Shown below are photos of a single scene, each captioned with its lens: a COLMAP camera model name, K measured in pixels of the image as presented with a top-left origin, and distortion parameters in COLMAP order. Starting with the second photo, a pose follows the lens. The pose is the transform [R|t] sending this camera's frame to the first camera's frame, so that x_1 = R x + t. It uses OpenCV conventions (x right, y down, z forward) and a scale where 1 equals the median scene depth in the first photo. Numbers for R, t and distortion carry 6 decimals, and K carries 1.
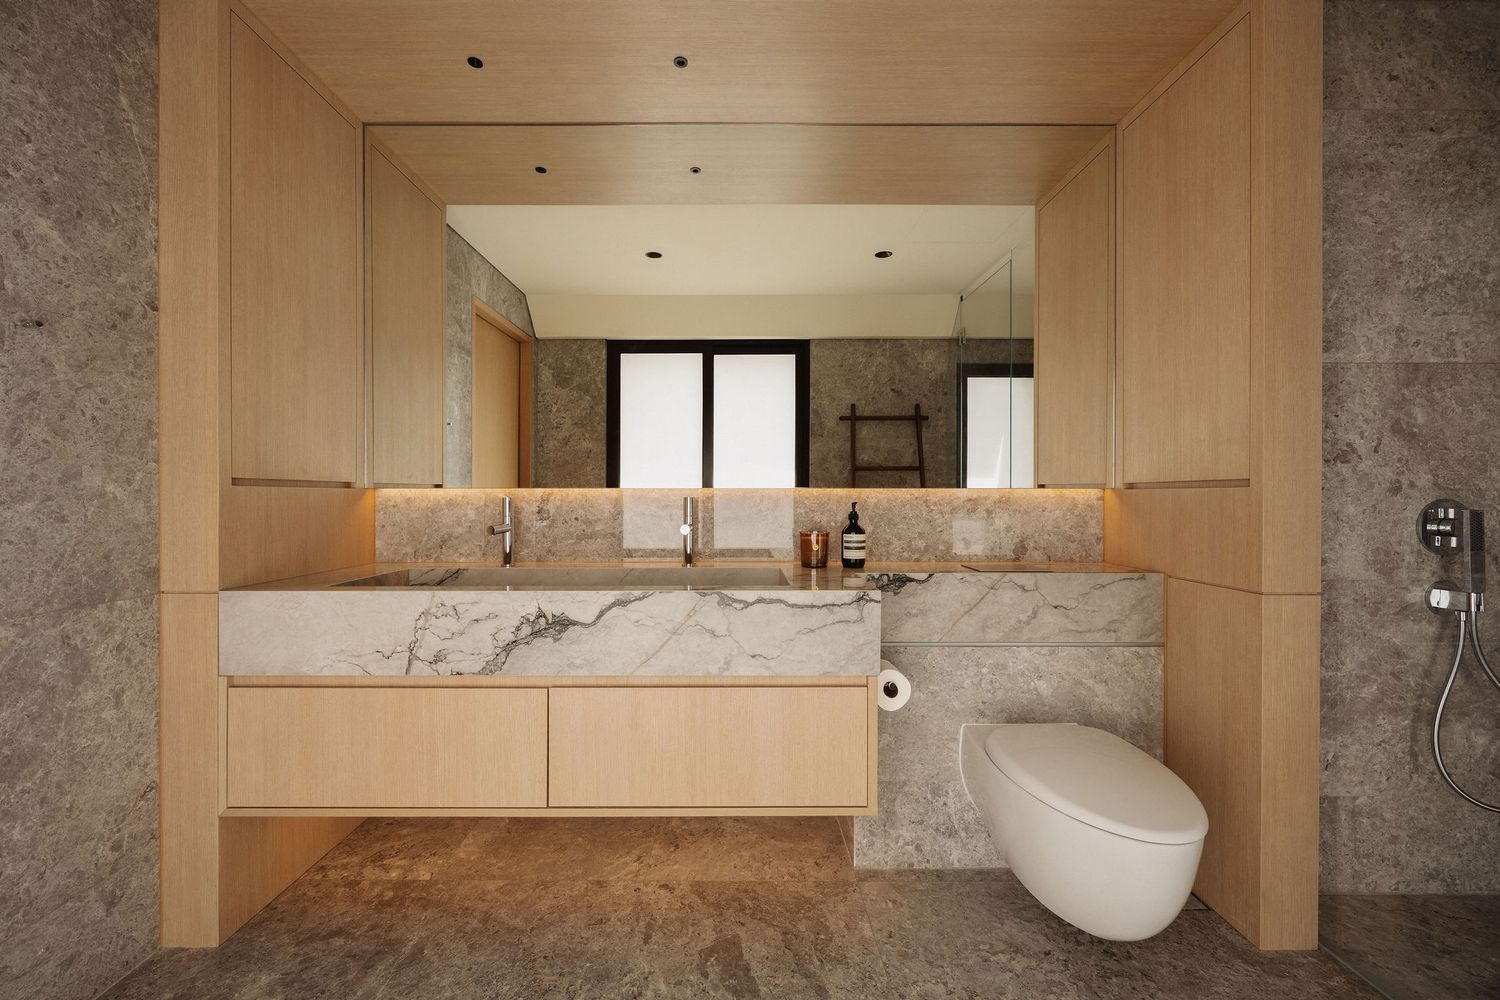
lens RADIAL K [[590.4, 0, 732.9], [0, 590.4, 494.2], [0, 0, 1]] dist [-0.000031, -0.000042]
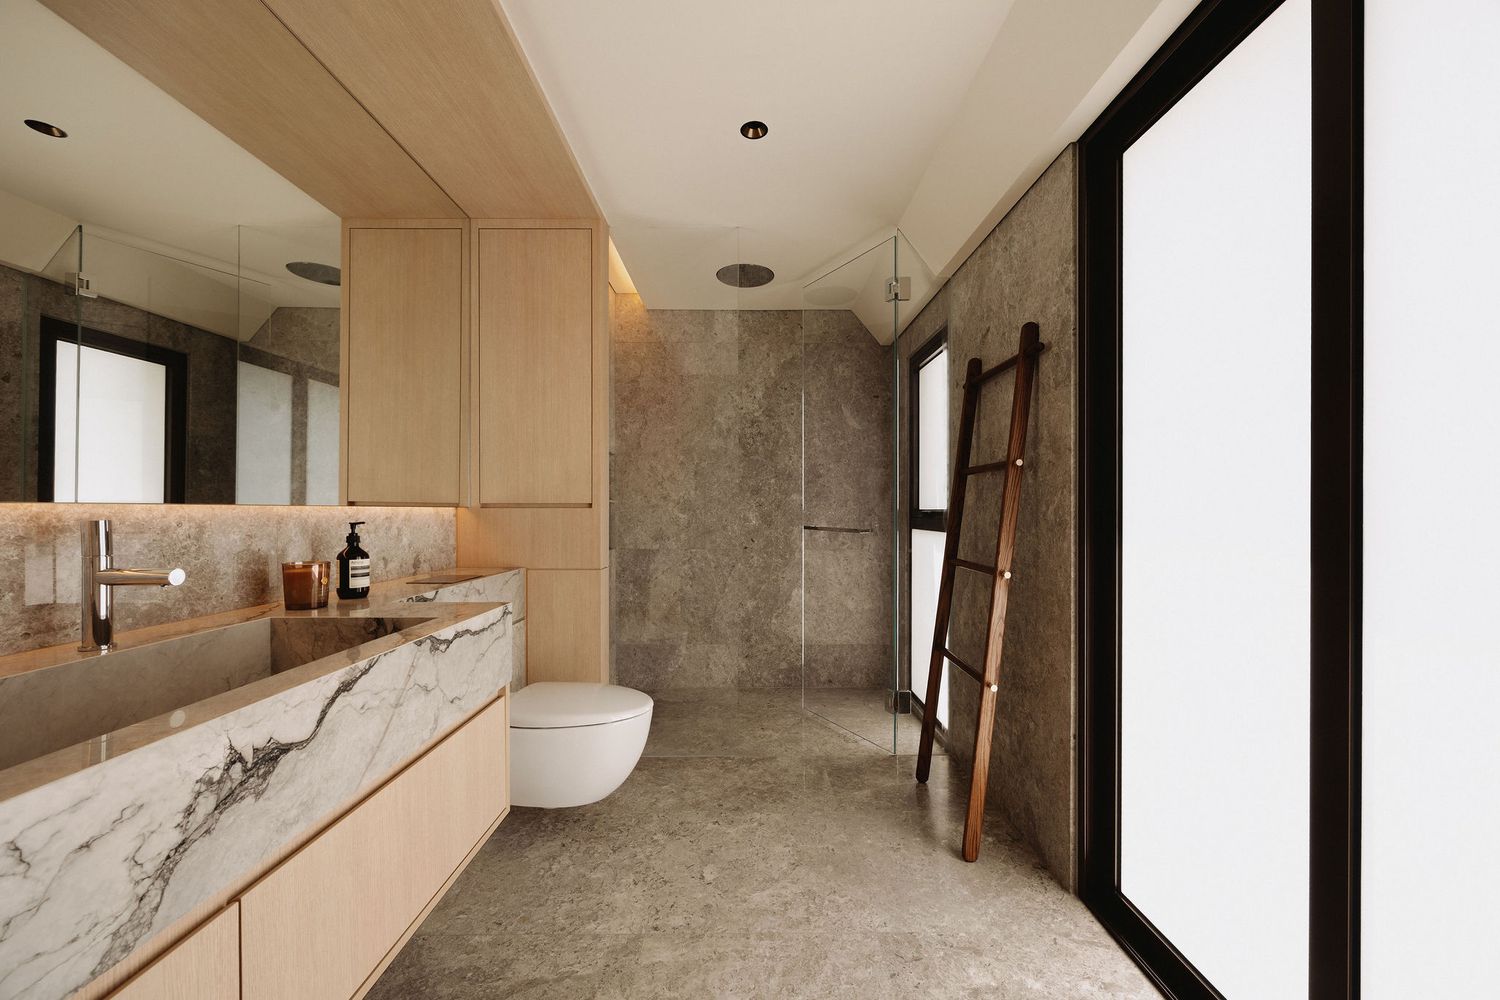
lens RADIAL K [[577.0, 0, 748.2], [0, 577.0, 509.9], [0, 0, 1]] dist [-0.001286, -0.000237]
pose [[-0.001575, 0.001028, 0.999998, -0.811069], [-0.004249, 0.999990, -0.001035, -0.006942], [-0.999990, -0.004251, -0.001570, 0.568127]]
